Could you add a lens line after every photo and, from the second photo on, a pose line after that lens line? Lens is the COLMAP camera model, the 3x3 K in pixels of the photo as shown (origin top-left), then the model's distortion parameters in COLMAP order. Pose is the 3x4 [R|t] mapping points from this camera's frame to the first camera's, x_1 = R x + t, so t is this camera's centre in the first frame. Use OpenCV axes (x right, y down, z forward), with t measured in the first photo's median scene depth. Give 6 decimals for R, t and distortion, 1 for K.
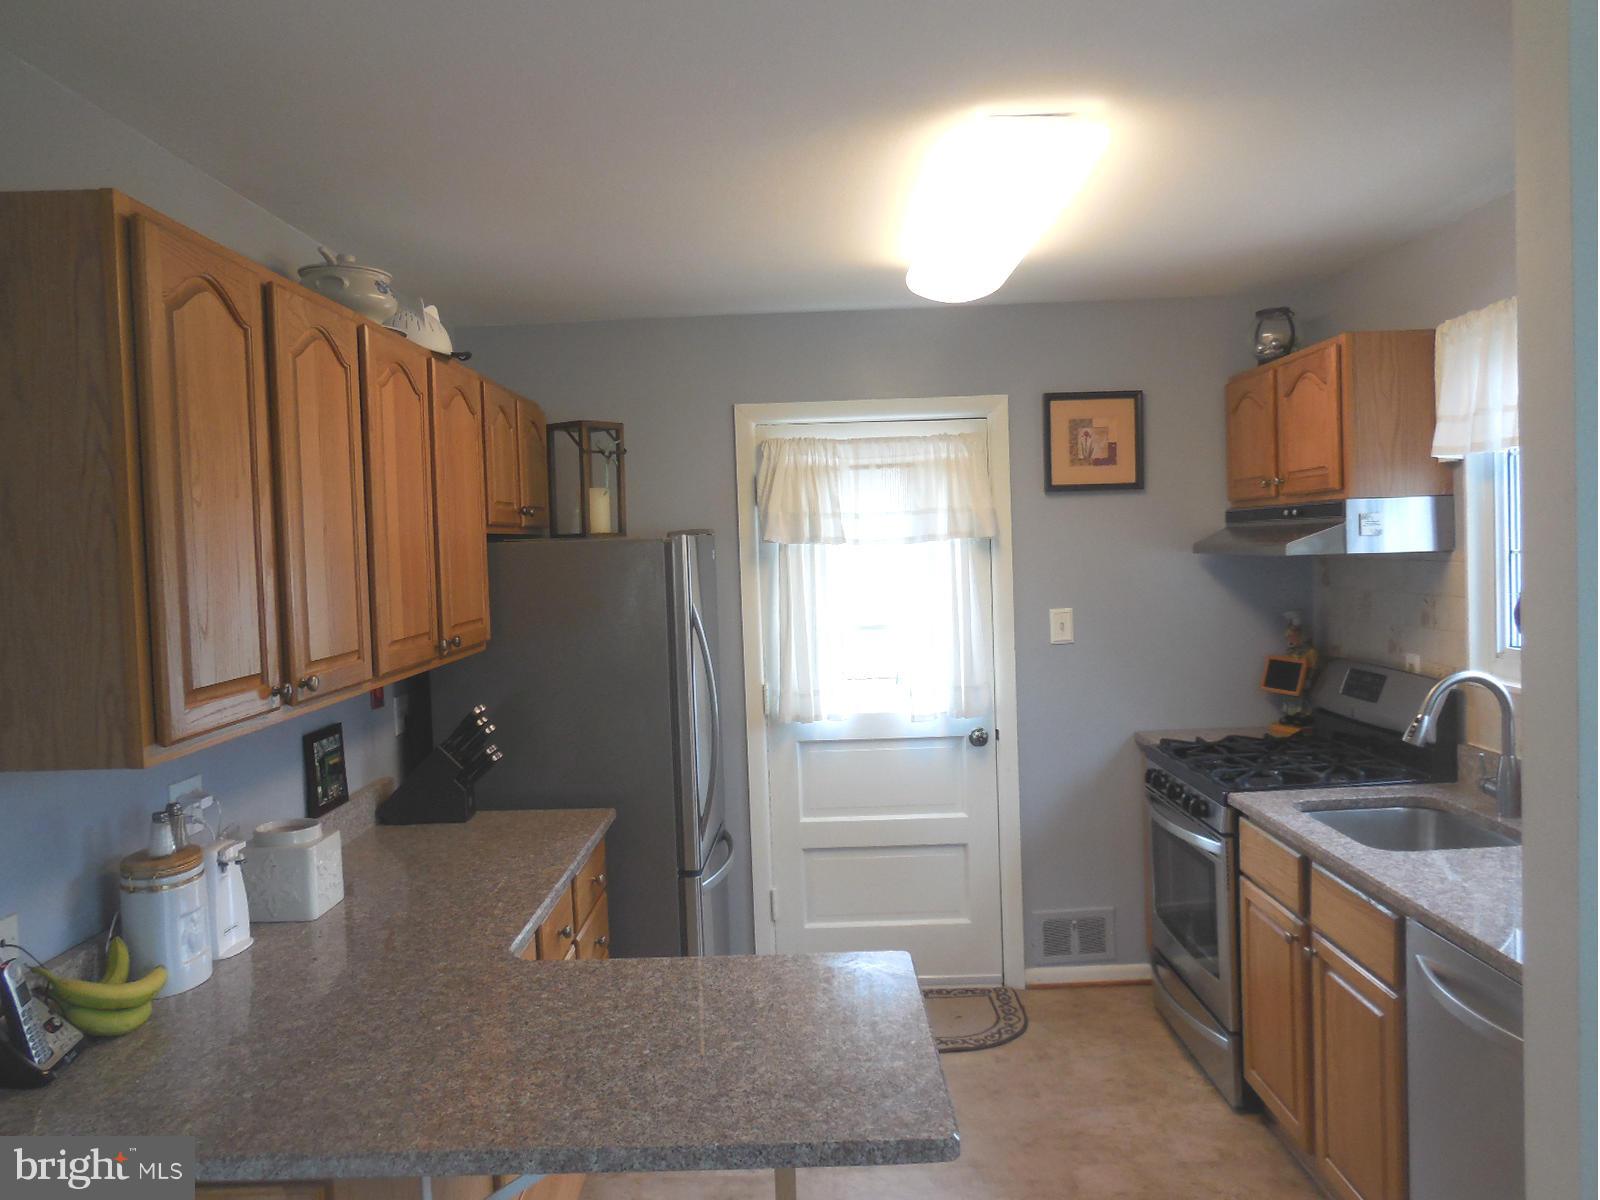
lens RADIAL K [[1178.9, 0, 811.7], [0, 1178.9, 590.3], [0, 0, 1]] dist [-0.020787, 0.007835]
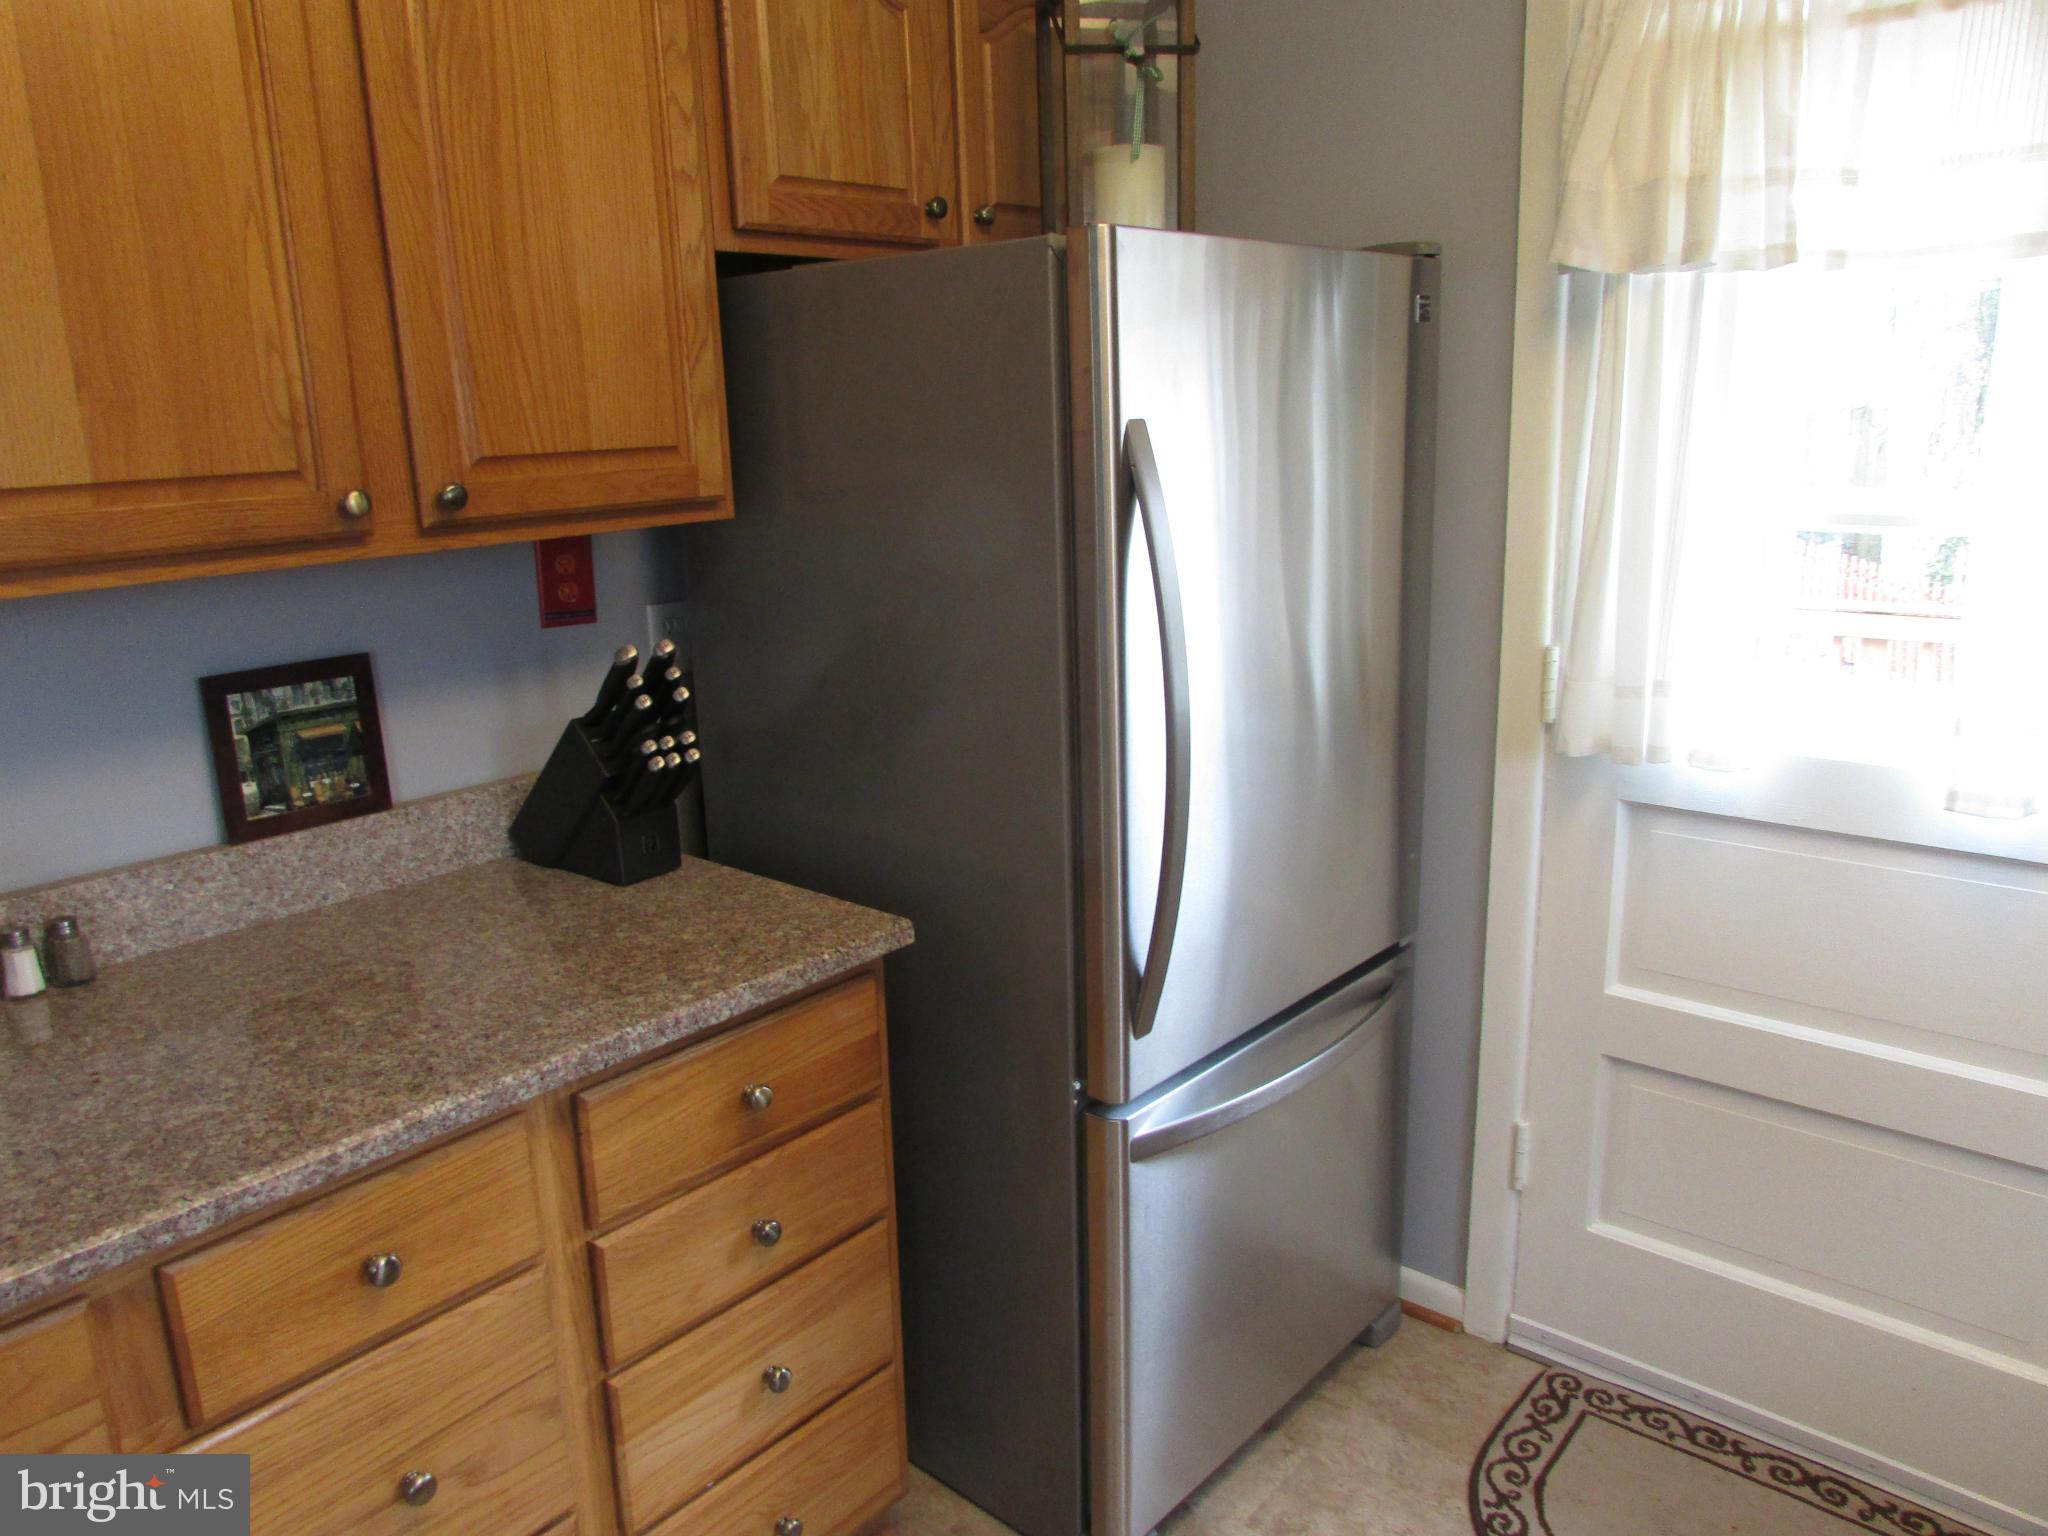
lens RADIAL K [[1509.0, 0, 1013.7], [0, 1509.0, 775.5], [0, 0, 1]] dist [-0.020787, 0.007835]
pose [[0.761322, 0.172586, -0.624982, 0.150791], [-0.023458, 0.970623, 0.239457, 0.004182], [0.647949, -0.167643, 0.743006, 0.509862]]
